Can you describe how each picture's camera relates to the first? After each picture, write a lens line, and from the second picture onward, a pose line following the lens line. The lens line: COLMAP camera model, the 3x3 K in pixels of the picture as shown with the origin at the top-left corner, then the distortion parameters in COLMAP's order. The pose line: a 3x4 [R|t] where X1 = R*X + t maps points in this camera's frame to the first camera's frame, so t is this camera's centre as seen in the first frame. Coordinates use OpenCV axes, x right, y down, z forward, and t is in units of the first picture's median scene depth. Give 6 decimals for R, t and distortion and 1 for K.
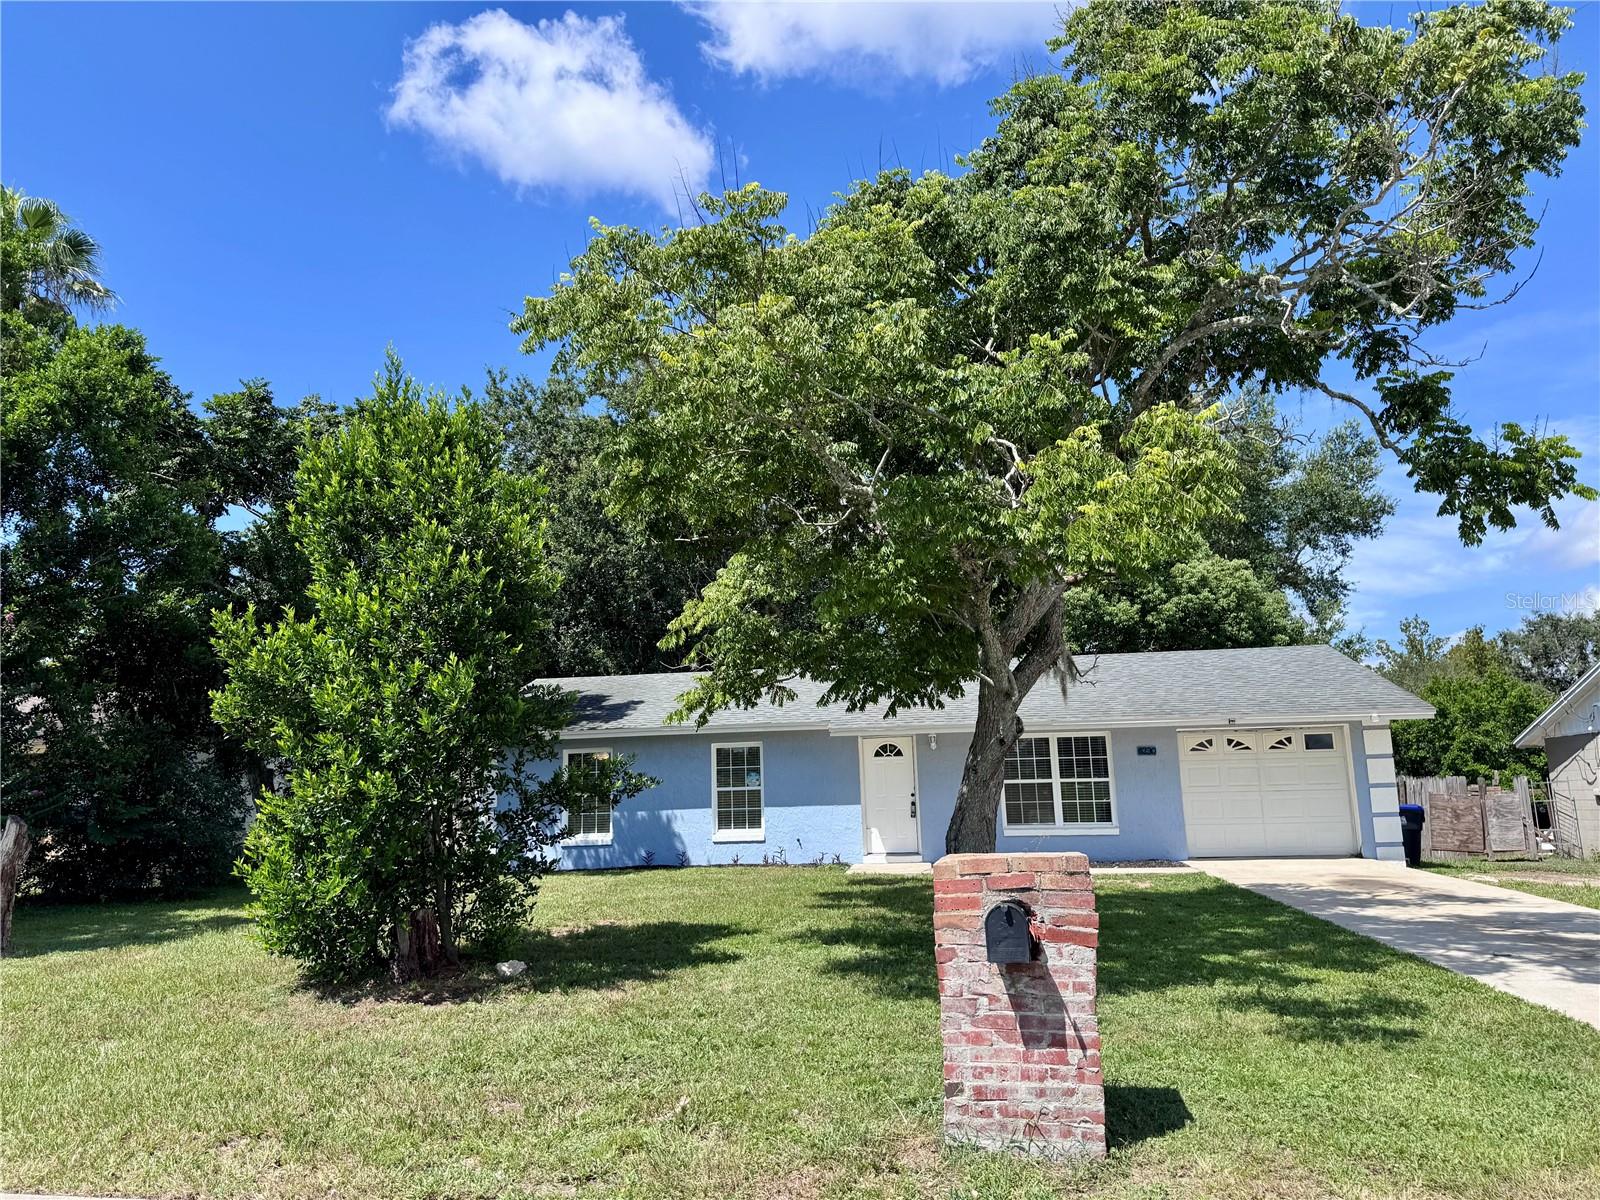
lens RADIAL K [[1136.0, 0, 784.2], [0, 1136.0, 598.8], [0, 0, 1]] dist [0.050811, -0.038020]
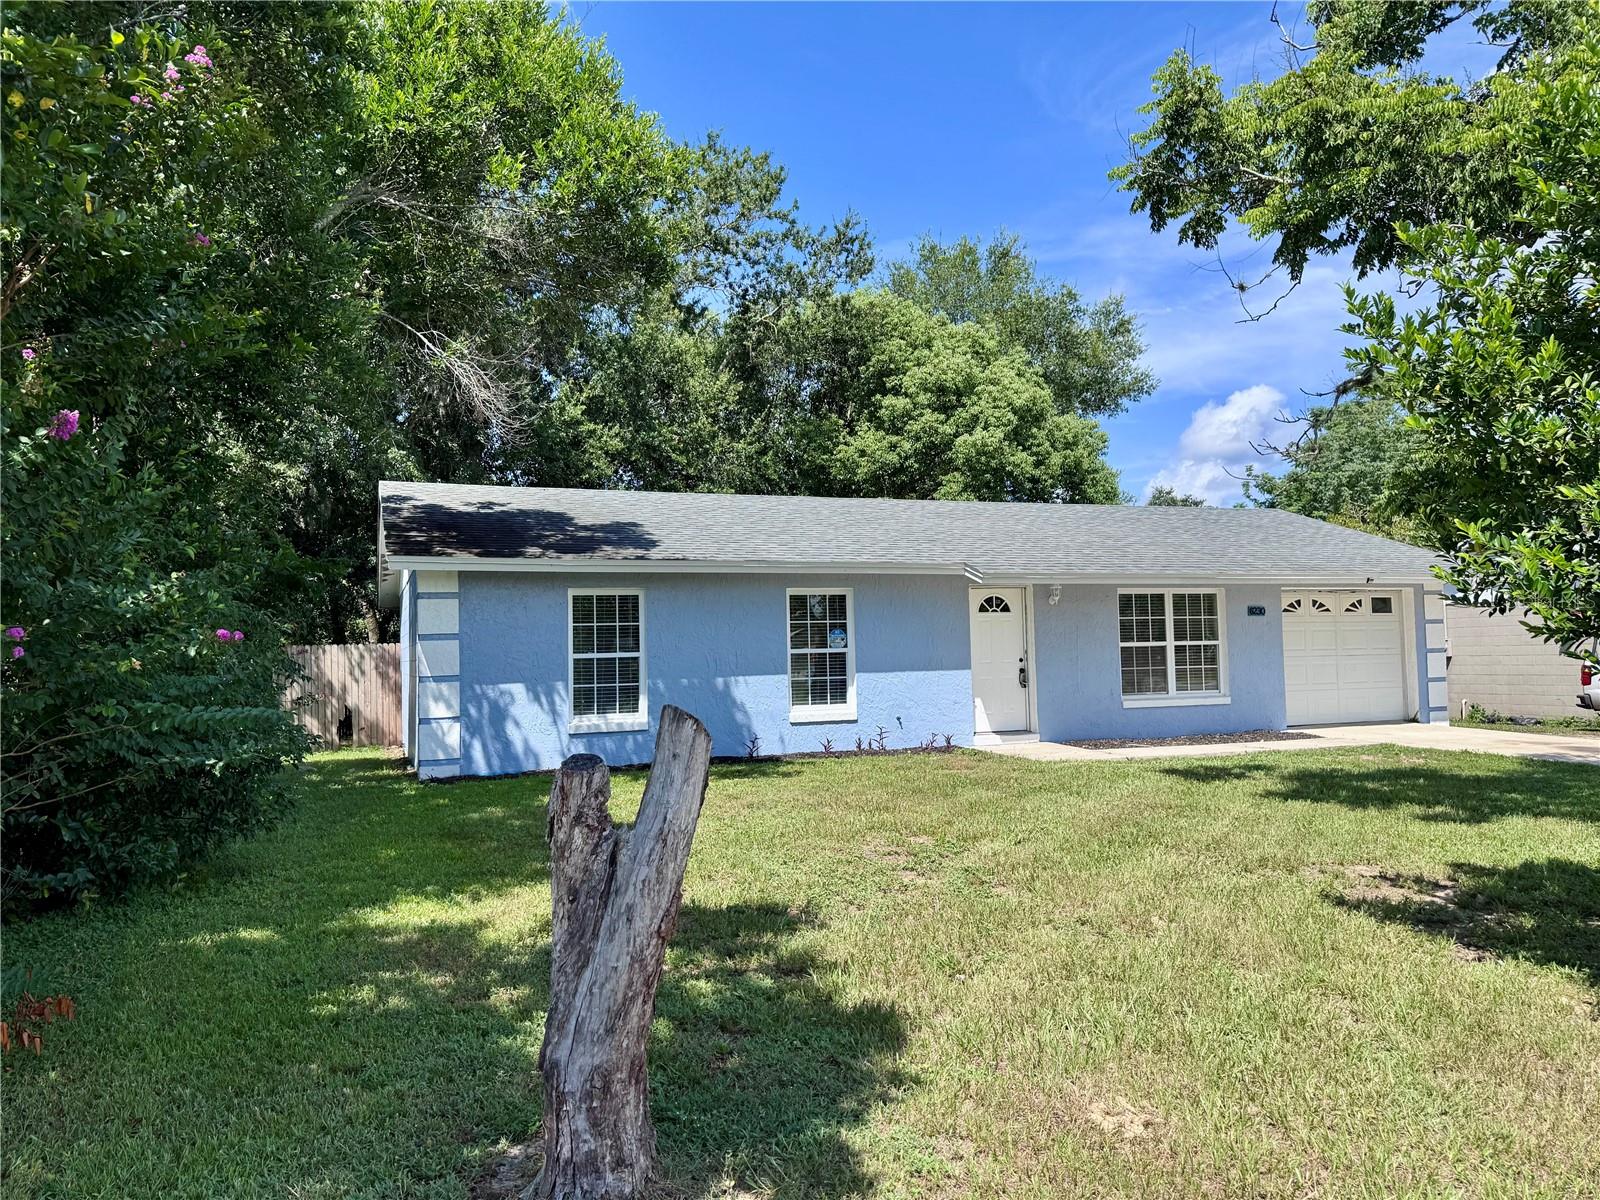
lens RADIAL K [[1167.0, 0, 812.8], [0, 1167.0, 606.6], [0, 0, 1]] dist [0.056410, -0.007824]
pose [[0.860254, 0.027073, 0.509146, -0.428200], [-0.086072, 0.991969, 0.092681, 0.071822], [-0.502547, -0.123552, 0.855676, 0.375759]]
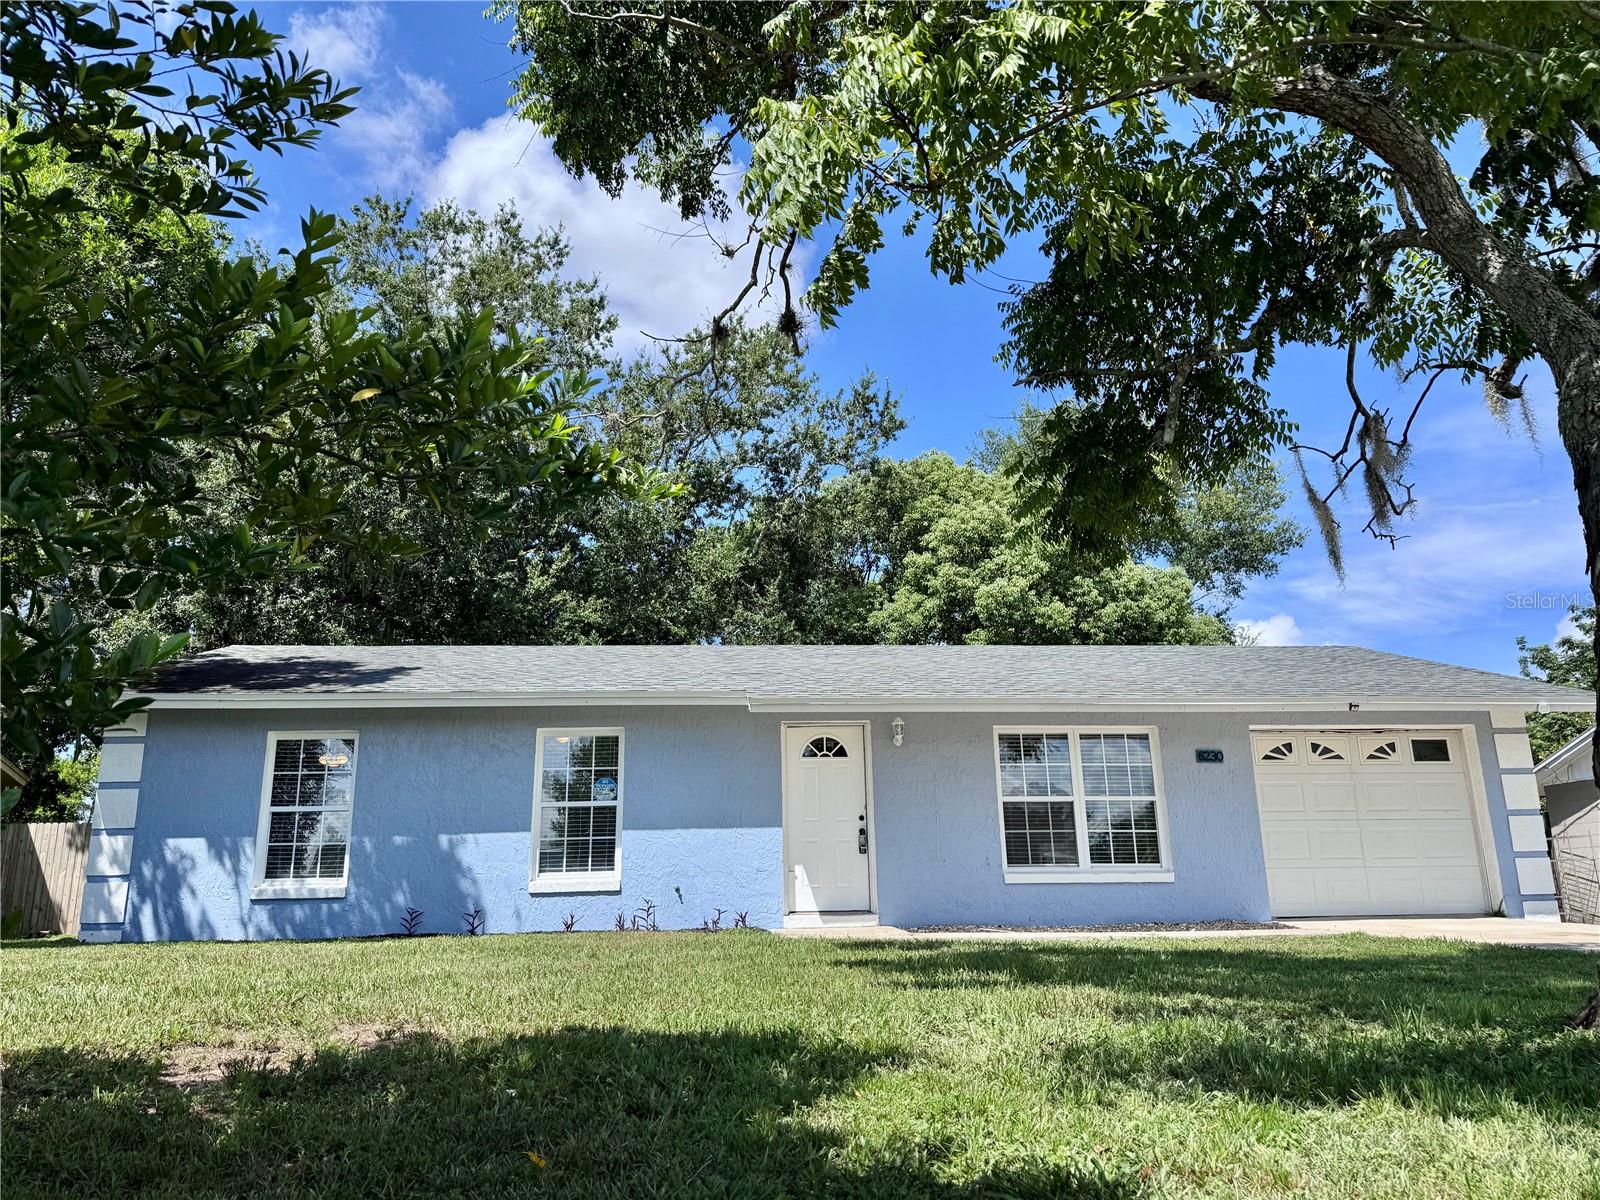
lens RADIAL K [[1136.0, 0, 805.7], [0, 1136.0, 588.5], [0, 0, 1]] dist [0.050811, -0.038020]
pose [[0.970701, 0.069895, 0.229902, -0.071421], [-0.047802, 0.993808, -0.100308, 0.109948], [-0.235489, 0.086379, 0.968031, 0.381957]]
